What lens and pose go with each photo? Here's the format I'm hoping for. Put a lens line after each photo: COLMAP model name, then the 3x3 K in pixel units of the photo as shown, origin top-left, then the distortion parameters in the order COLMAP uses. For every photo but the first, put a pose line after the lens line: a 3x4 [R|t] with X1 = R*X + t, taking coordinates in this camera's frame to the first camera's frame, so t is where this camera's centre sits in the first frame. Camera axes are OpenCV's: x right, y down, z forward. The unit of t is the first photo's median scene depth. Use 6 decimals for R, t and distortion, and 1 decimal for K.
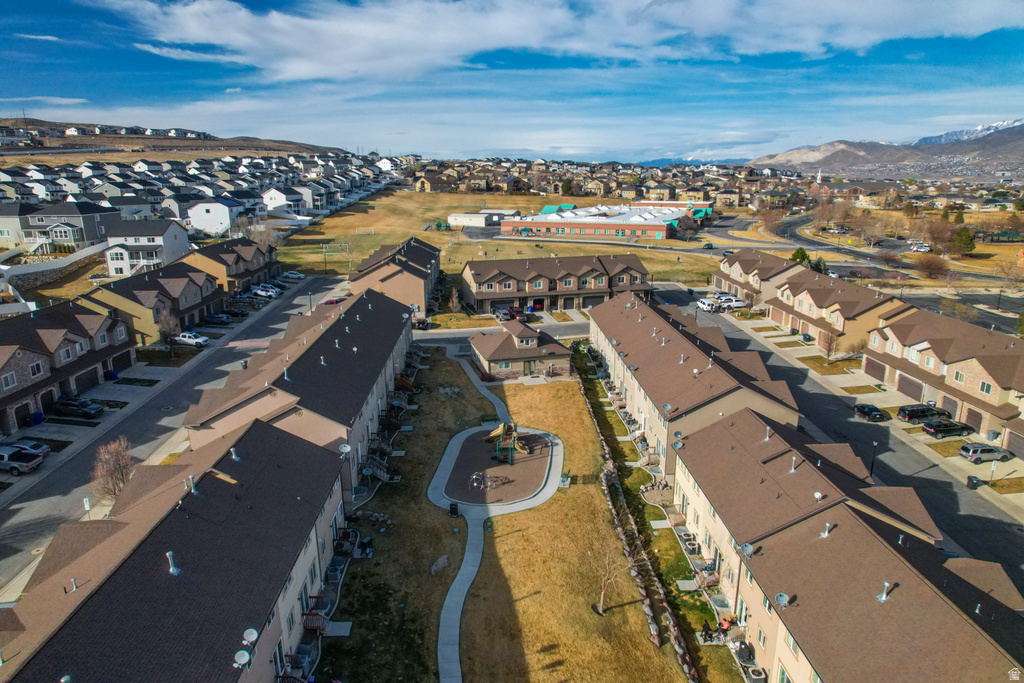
lens RADIAL K [[654.2, 0, 507.0], [0, 654.2, 344.3], [0, 0, 1]] dist [-0.079506, 0.076198]
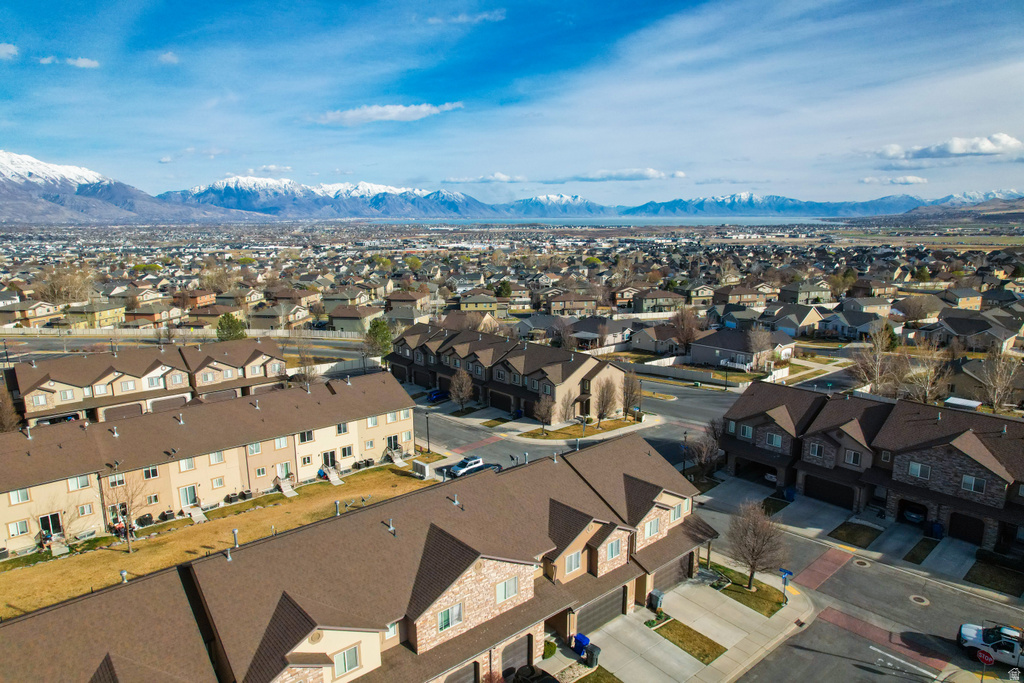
lens RADIAL K [[654.2, 0, 507.0], [0, 654.2, 344.3], [0, 0, 1]] dist [-0.079506, 0.076198]
pose [[-0.622379, -0.140448, 0.770012, -0.202934], [0.211063, 0.917213, 0.337894, -0.038006], [-0.753722, 0.372819, -0.541211, 0.161128]]
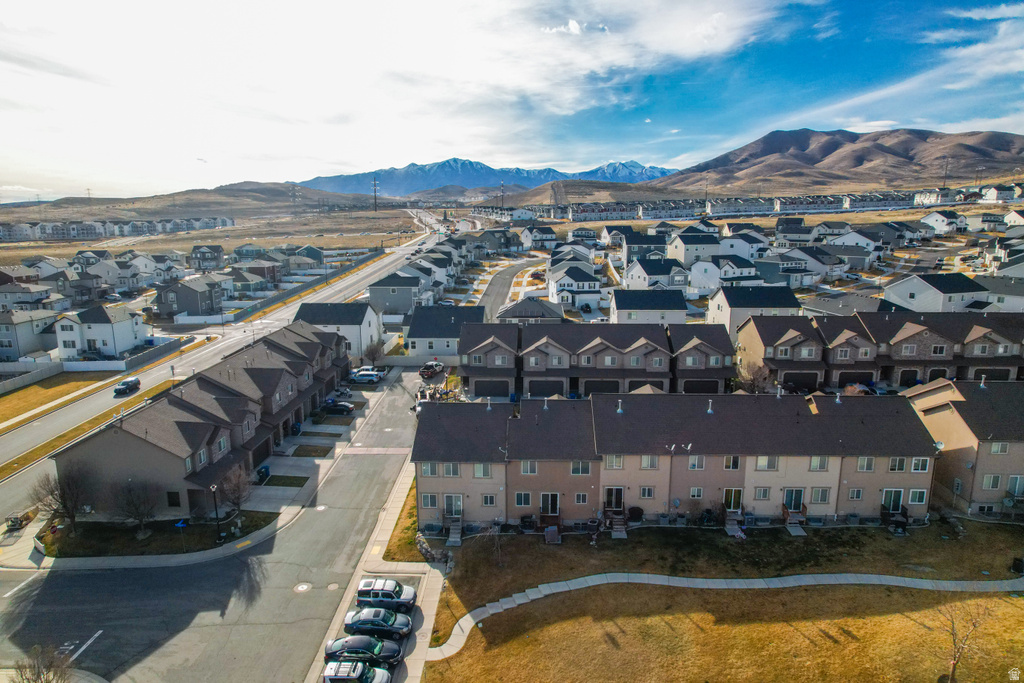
lens RADIAL K [[654.2, 0, 507.0], [0, 654.2, 344.3], [0, 0, 1]] dist [-0.079506, 0.076198]
pose [[-0.077458, 0.204759, -0.975743, 0.156415], [-0.247531, 0.944090, 0.217766, -0.010085], [0.965779, 0.258394, -0.022443, 0.054317]]
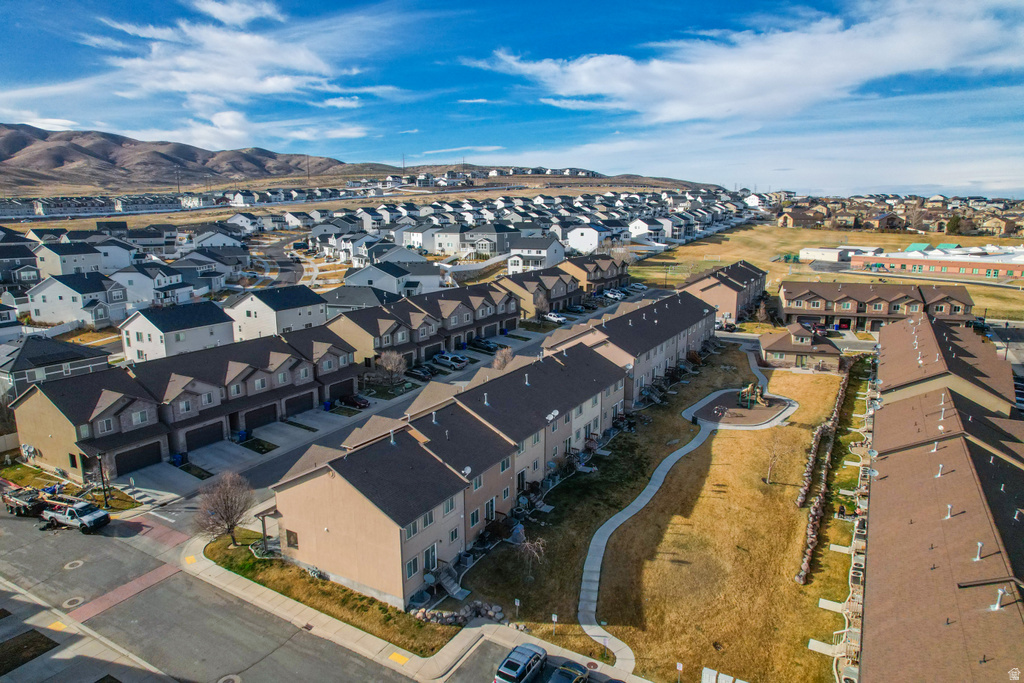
lens RADIAL K [[646.9, 0, 506.0], [0, 646.9, 366.9], [0, 0, 1]] dist [-0.062586, 0.052359]
pose [[0.851326, 0.125488, -0.509408, 0.058933], [-0.134699, 0.990705, 0.018940, 0.033141], [0.507051, 0.052493, 0.860316, -0.102535]]
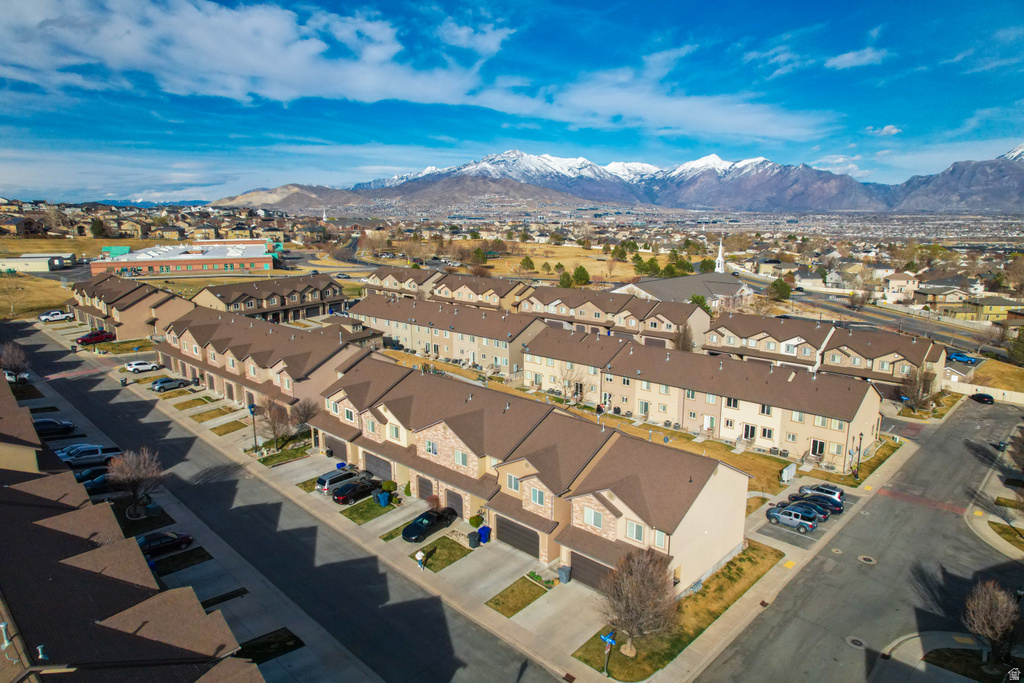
lens RADIAL K [[654.2, 0, 507.0], [0, 654.2, 344.3], [0, 0, 1]] dist [-0.079506, 0.076198]
pose [[0.713321, -0.133225, 0.688058, -0.233121], [0.175119, 0.984505, 0.009075, 0.024715], [-0.678606, 0.114019, 0.725599, -0.070728]]
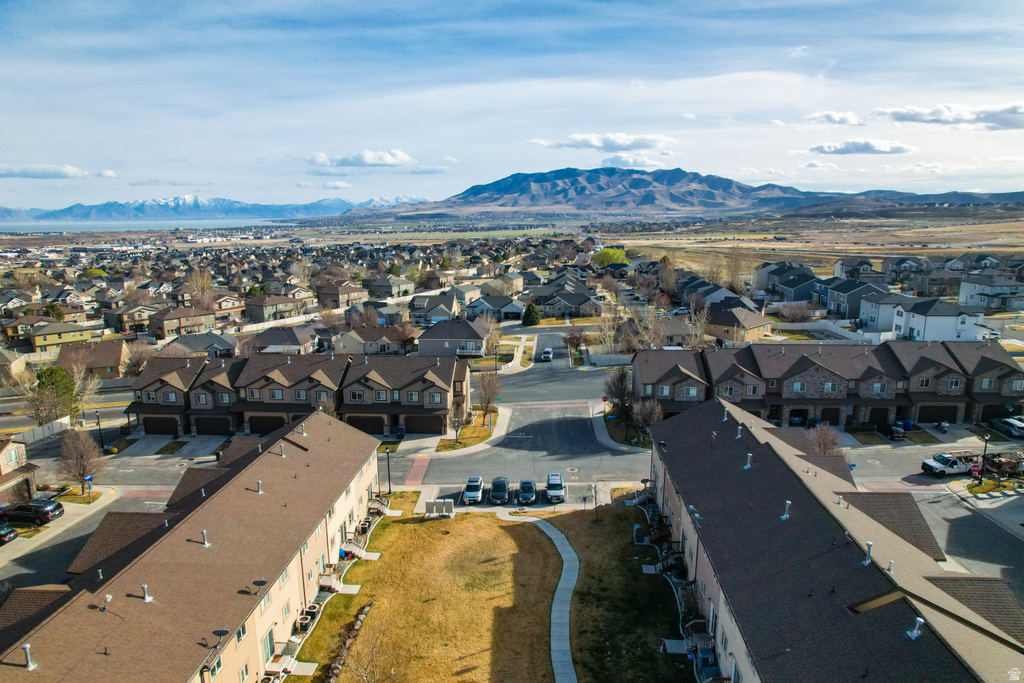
lens RADIAL K [[654.2, 0, 507.0], [0, 654.2, 344.3], [0, 0, 1]] dist [-0.079506, 0.076198]
pose [[-0.994446, -0.007082, 0.105012, -0.014851], [0.039821, 0.898248, 0.437681, -0.061429], [-0.097427, 0.439431, -0.892977, 0.246726]]
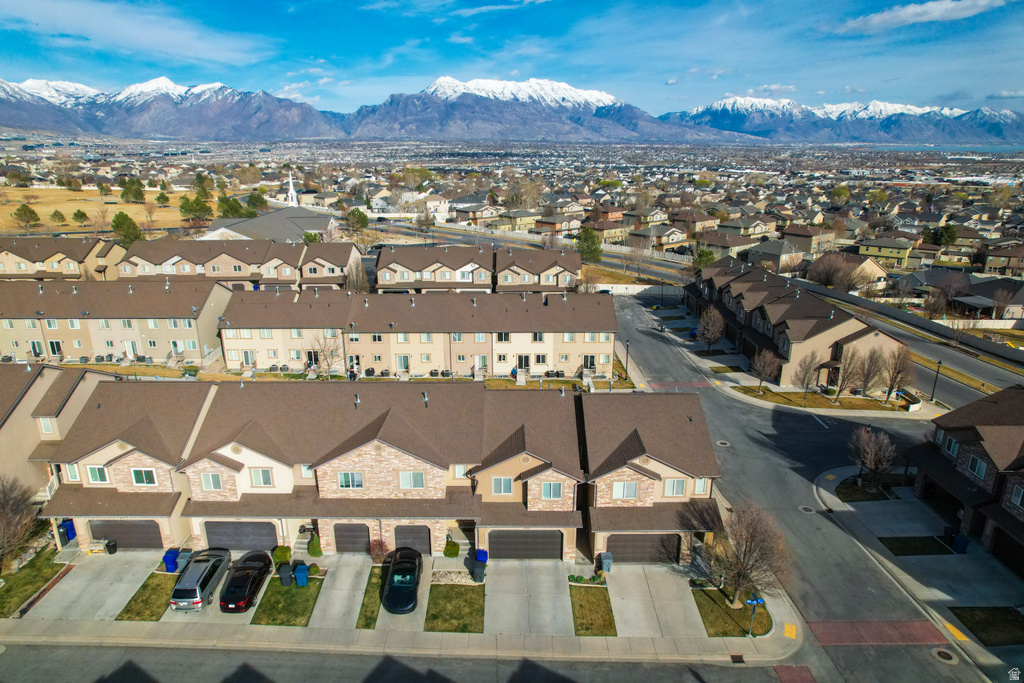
lens RADIAL K [[654.2, 0, 507.0], [0, 654.2, 344.3], [0, 0, 1]] dist [-0.079506, 0.076198]
pose [[0.034292, -0.293597, 0.955314, -0.244379], [0.256597, 0.926420, 0.275506, -0.008984], [-0.965910, 0.235683, 0.107105, 0.054100]]
